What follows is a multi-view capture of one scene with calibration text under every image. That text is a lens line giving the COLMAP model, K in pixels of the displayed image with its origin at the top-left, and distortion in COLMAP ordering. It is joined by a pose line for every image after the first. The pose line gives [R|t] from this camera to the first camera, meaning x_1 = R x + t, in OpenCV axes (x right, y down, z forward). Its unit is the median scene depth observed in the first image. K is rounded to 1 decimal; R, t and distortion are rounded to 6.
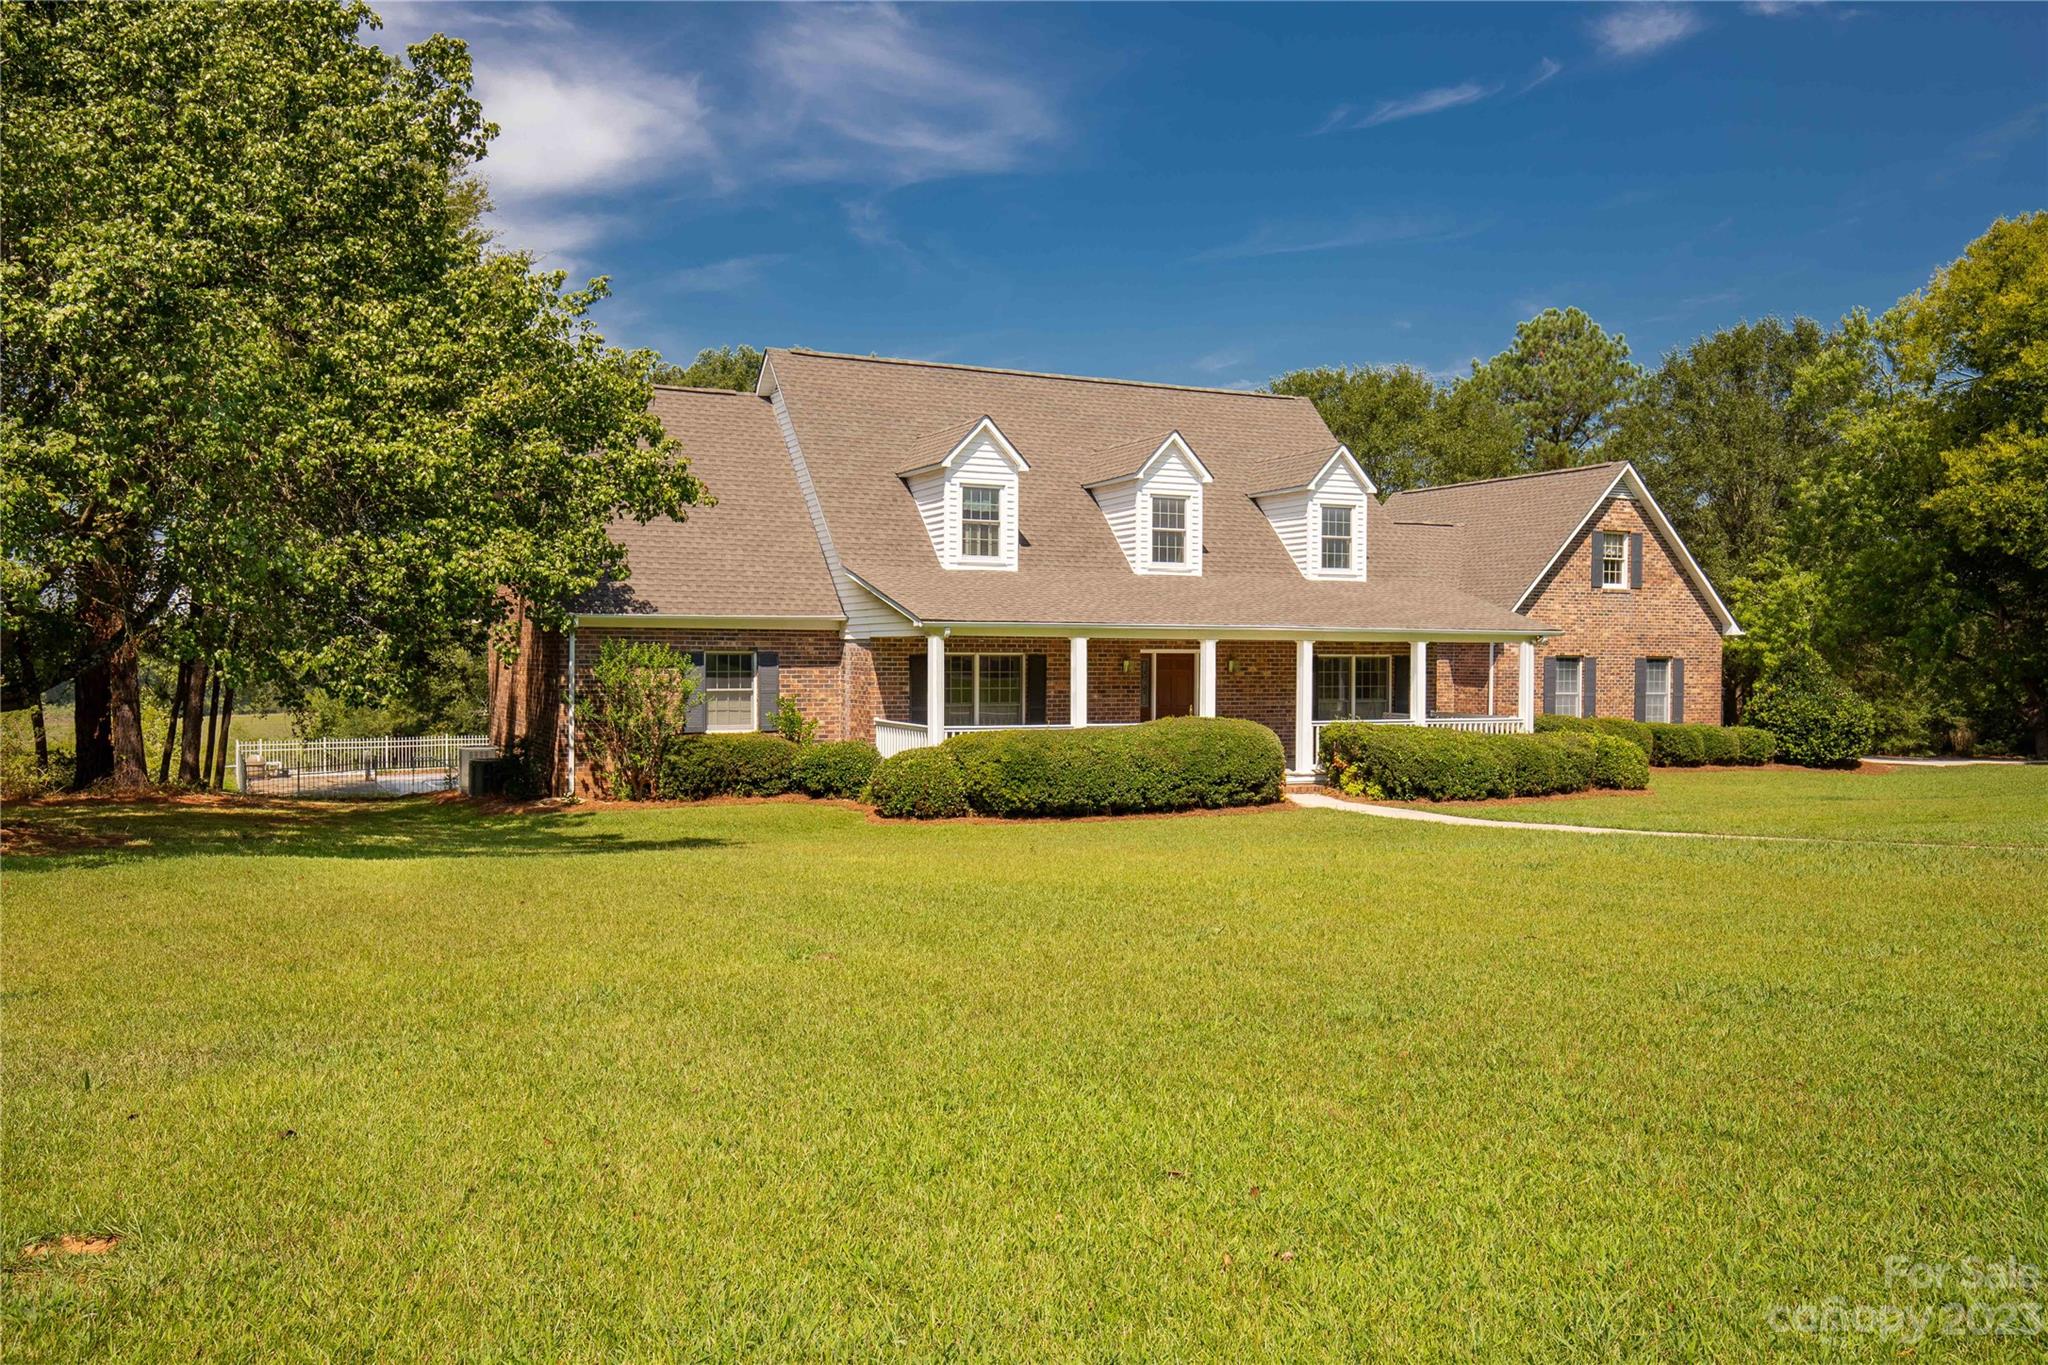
lens RADIAL K [[1622.7, 0, 1001.8], [0, 1622.7, 759.1], [0, 0, 1]] dist [0.009501, 0.010386]
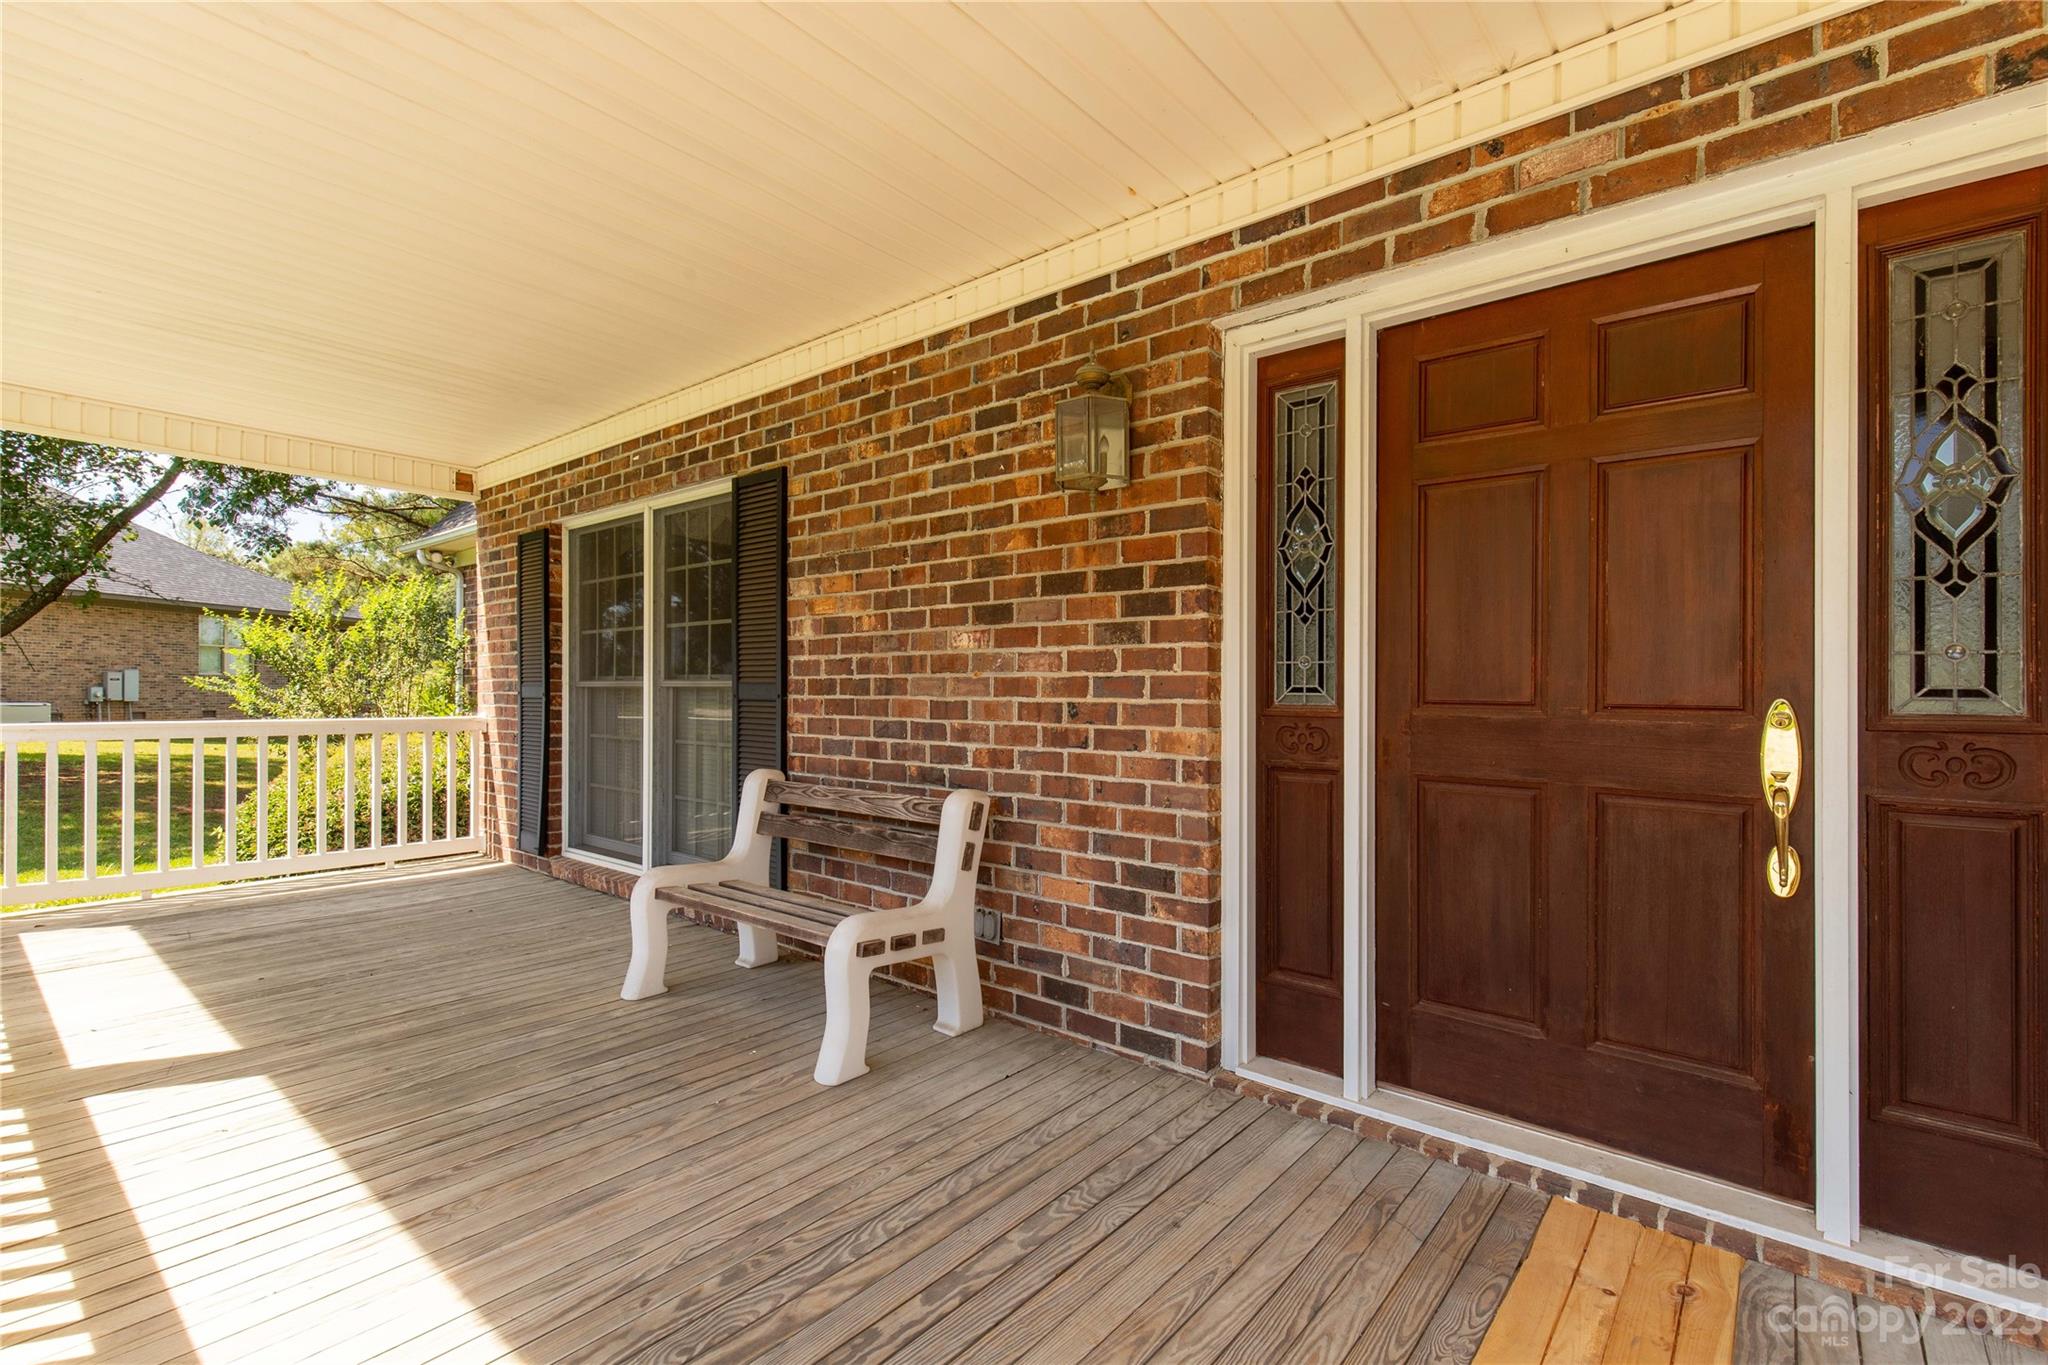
lens RADIAL K [[920.7, 0, 1019.2], [0, 920.7, 683.2], [0, 0, 1]] dist [-0.005530, -0.000139]
pose [[0.403059, -0.000218, -0.915174, 0.132627], [-0.050745, 0.998456, -0.022586, -0.026559], [0.913766, 0.055544, 0.402426, 0.808169]]
